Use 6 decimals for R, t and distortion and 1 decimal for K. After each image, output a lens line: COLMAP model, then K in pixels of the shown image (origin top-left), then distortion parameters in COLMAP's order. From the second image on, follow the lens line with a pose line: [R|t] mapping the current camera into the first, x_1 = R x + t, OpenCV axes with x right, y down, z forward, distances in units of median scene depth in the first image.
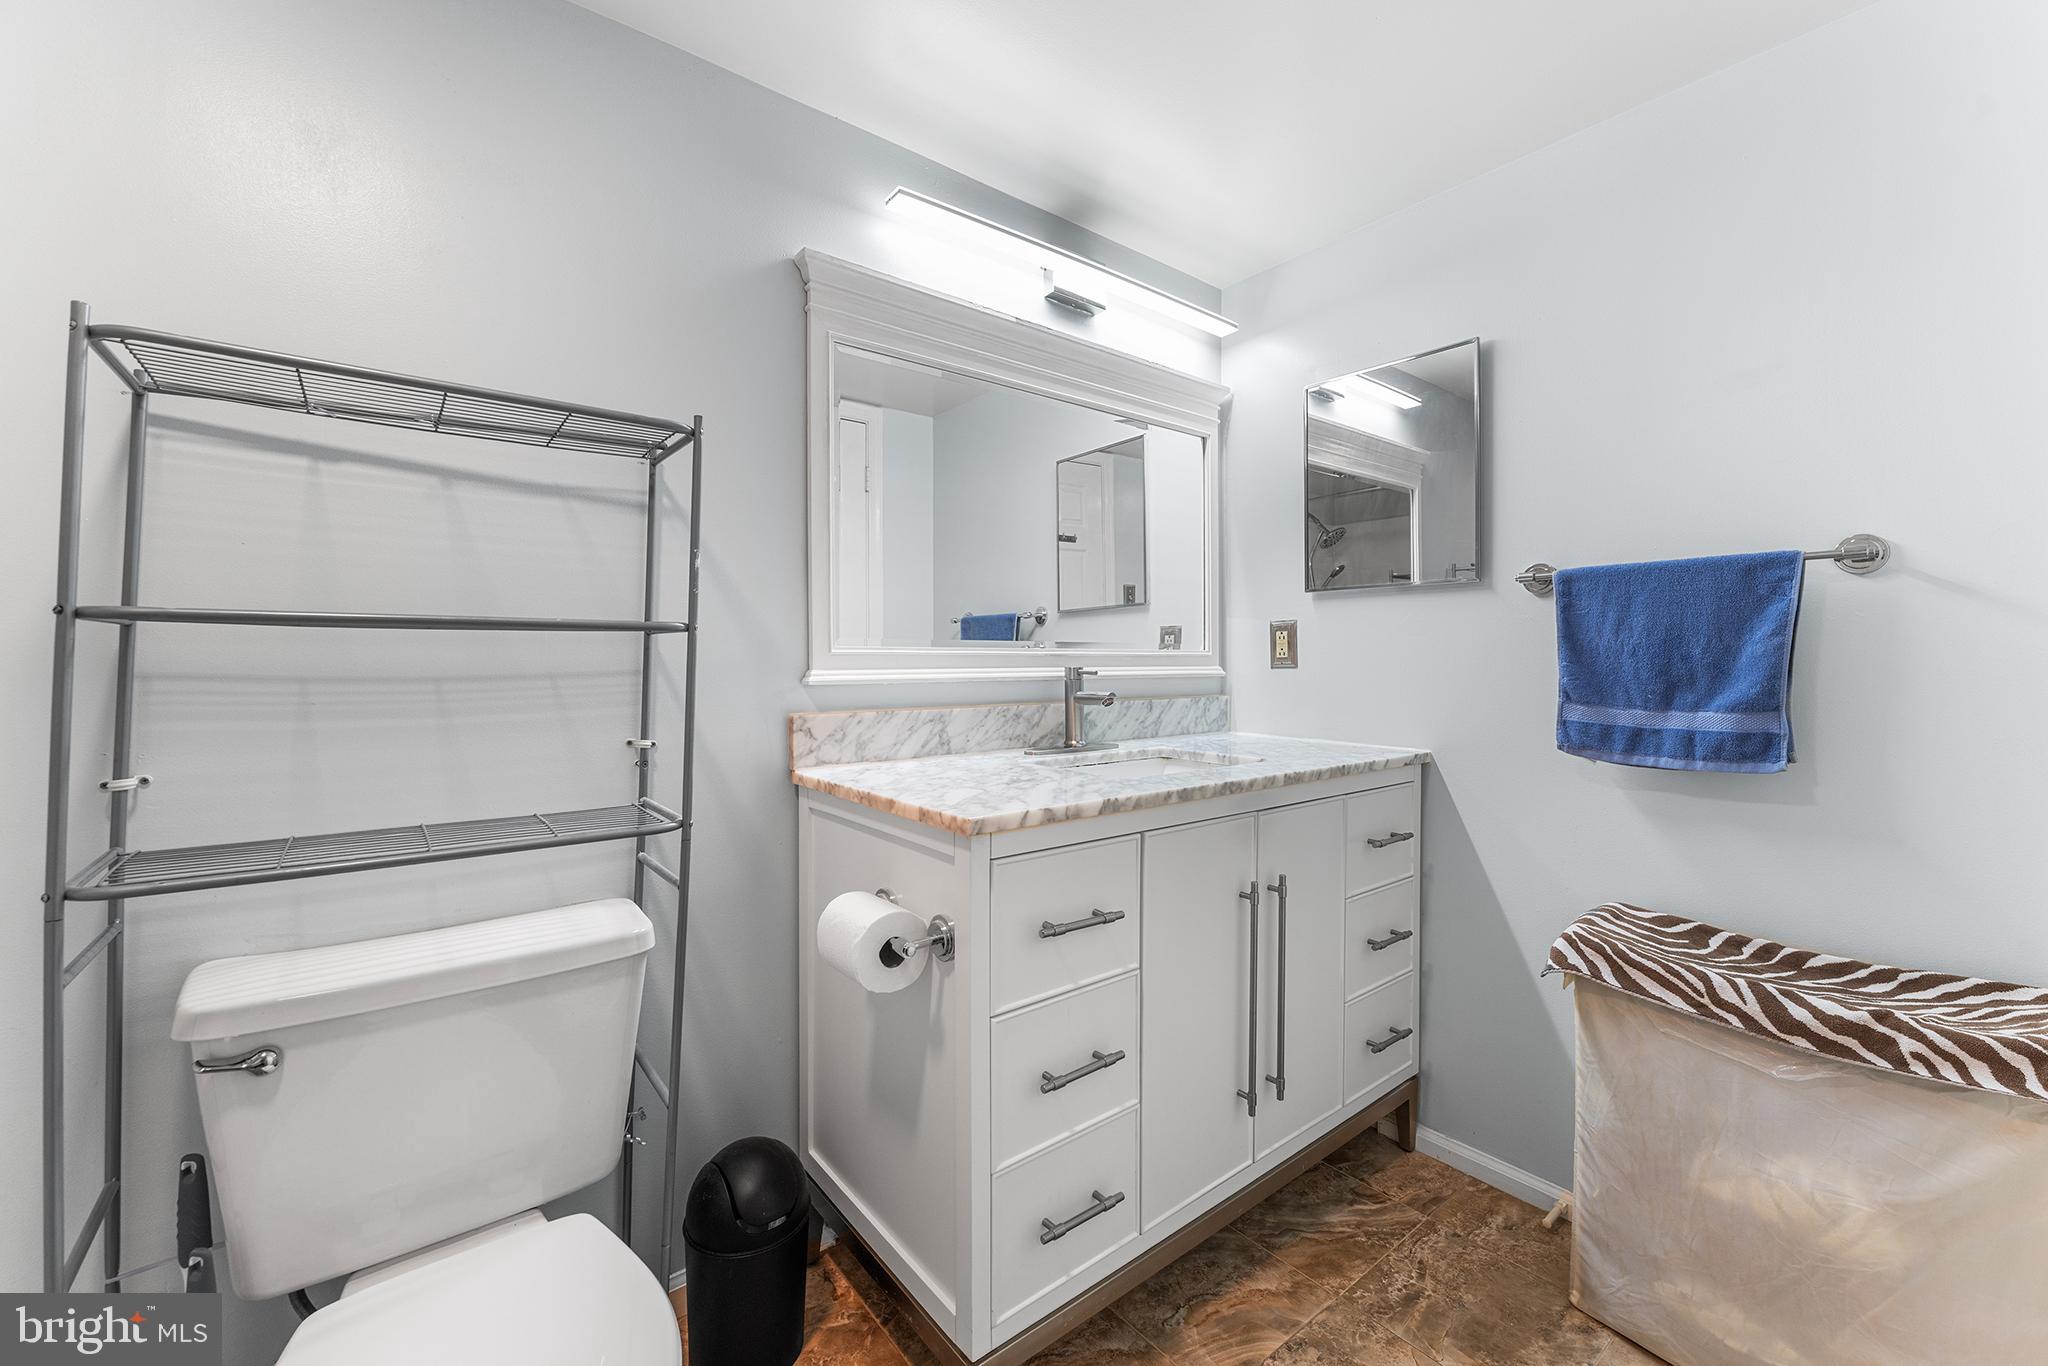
lens RADIAL K [[820.3, 0, 1019.2], [0, 820.3, 655.6], [0, 0, 1]] dist [-0.000086, -0.000236]
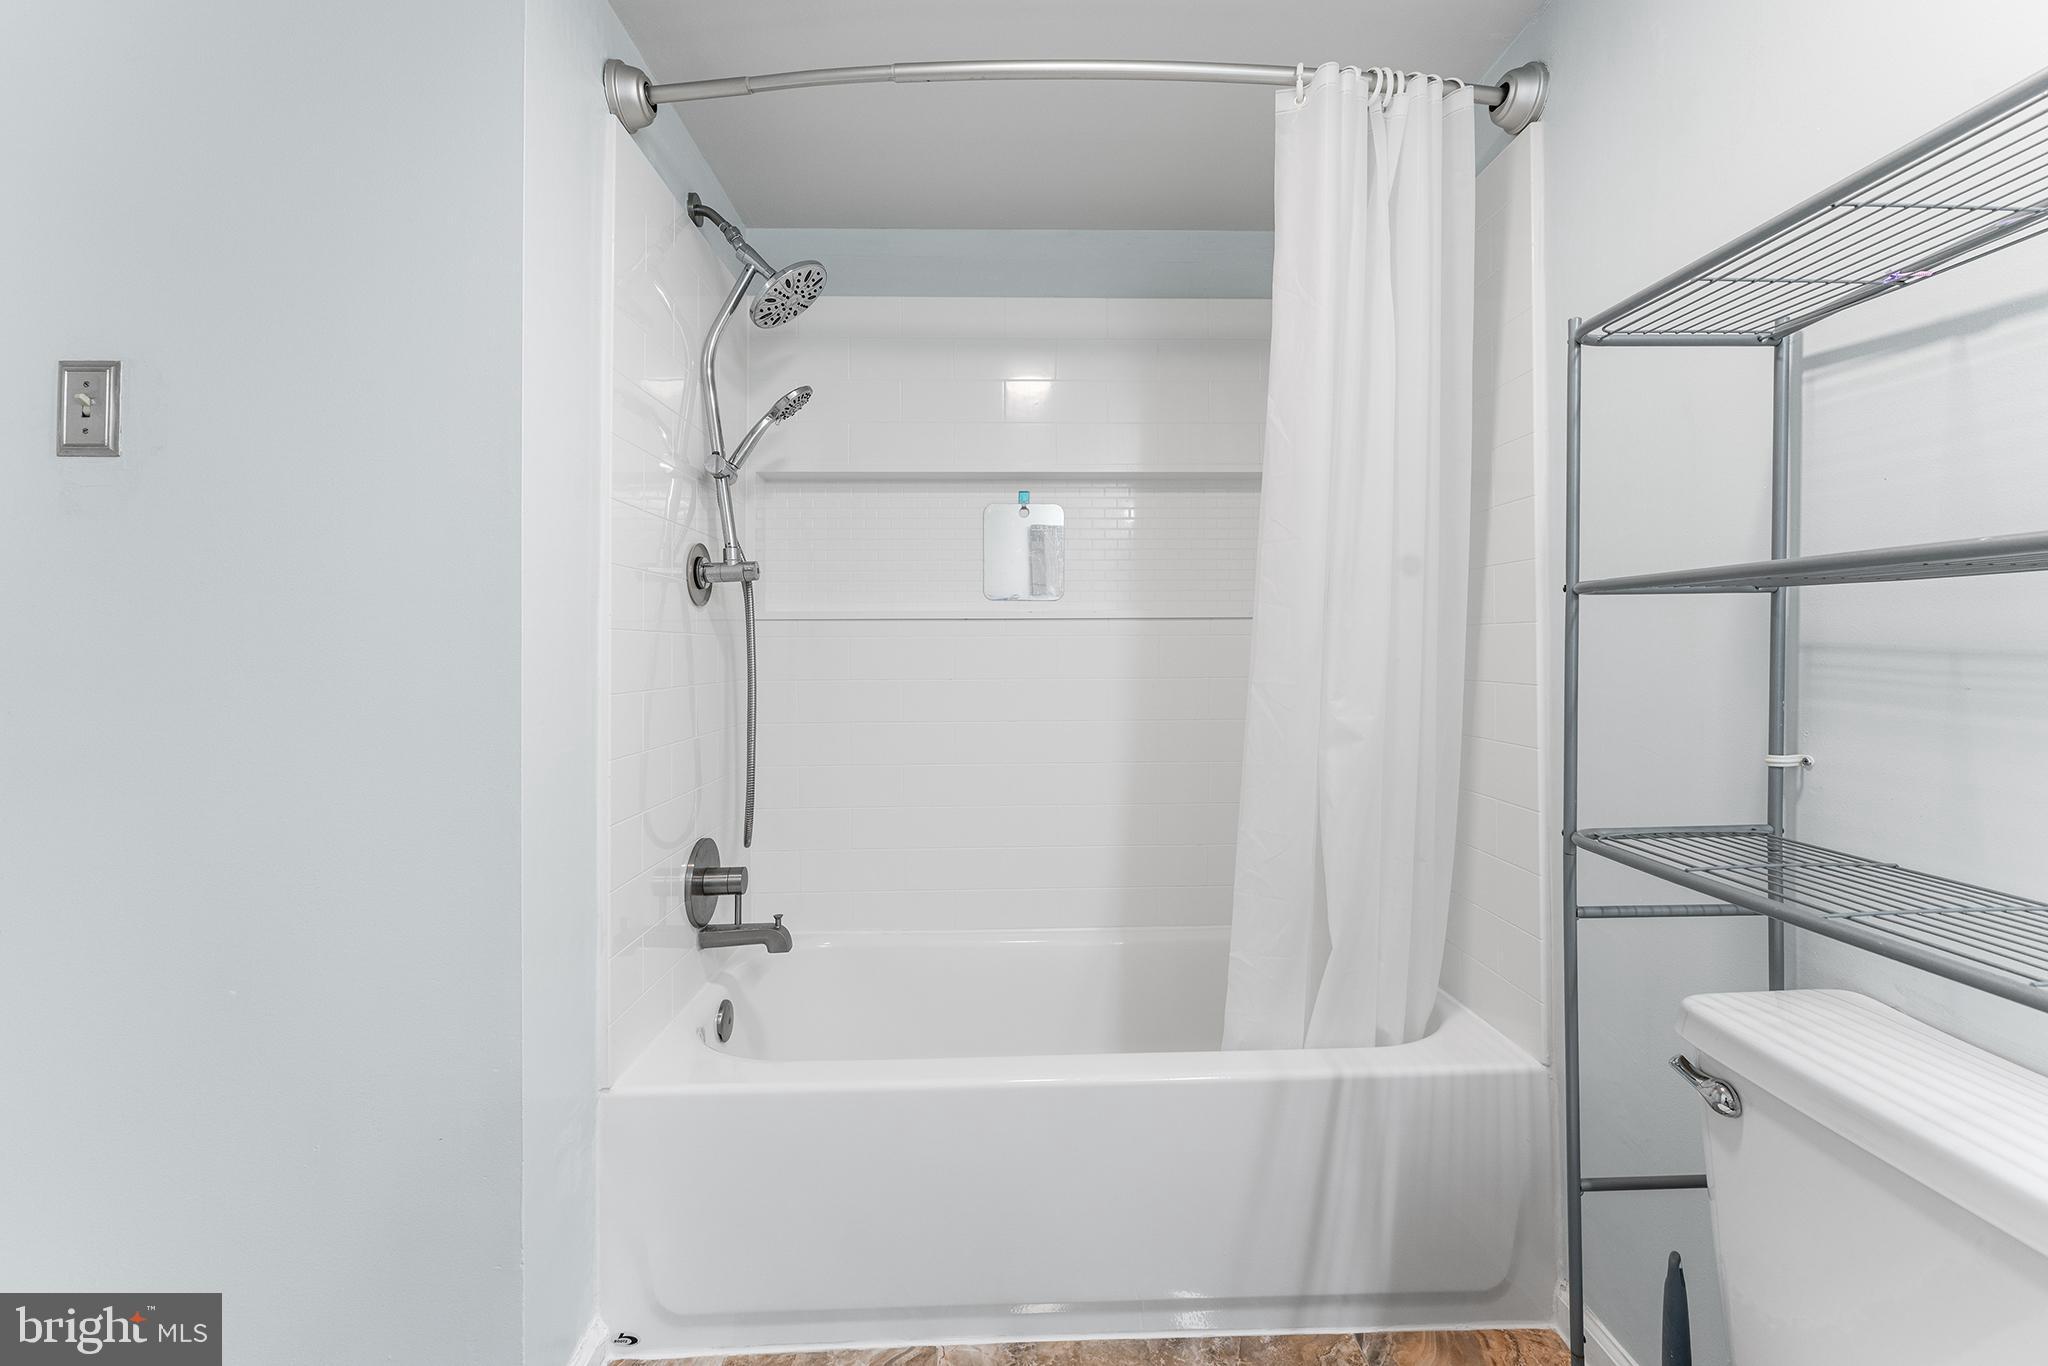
lens RADIAL K [[857.5, 0, 1024.0], [0, 857.5, 654.7], [0, 0, 1]] dist [-0.000280, -0.000127]
pose [[-0.592792, 0.012460, -0.805259, 0.216287], [0.011292, 0.999911, 0.007160, 0.017143], [0.805277, -0.004849, -0.592880, 0.858364]]
